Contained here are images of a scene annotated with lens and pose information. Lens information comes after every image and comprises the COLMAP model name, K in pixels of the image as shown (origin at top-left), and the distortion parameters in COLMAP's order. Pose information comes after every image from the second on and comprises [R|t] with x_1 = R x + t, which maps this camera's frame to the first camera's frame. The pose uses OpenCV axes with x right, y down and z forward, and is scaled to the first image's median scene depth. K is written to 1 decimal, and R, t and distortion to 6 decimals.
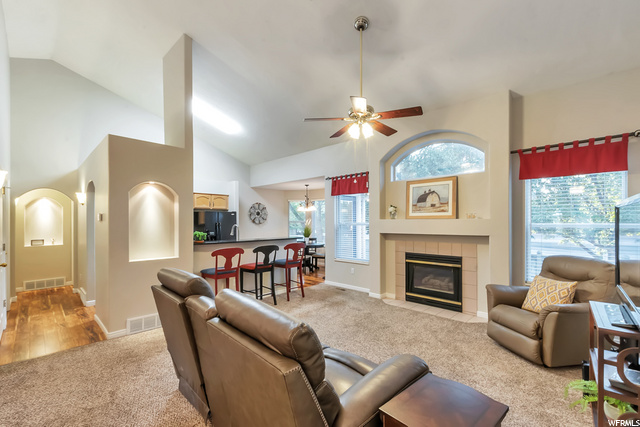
lens RADIAL K [[274.5, 0, 320.0], [0, 274.5, 213.5], [0, 0, 1]] dist [-0.004033, -0.001243]
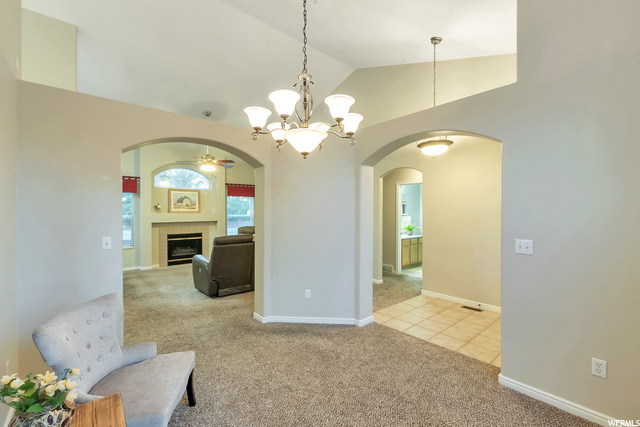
lens RADIAL K [[274.5, 0, 320.0], [0, 274.5, 213.5], [0, 0, 1]] dist [-0.004033, -0.001243]
pose [[0.103710, 0.001232, 0.994607, -1.160637], [-0.017575, 0.999845, 0.000594, 0.007701], [-0.994452, -0.017541, 0.103716, -0.009239]]
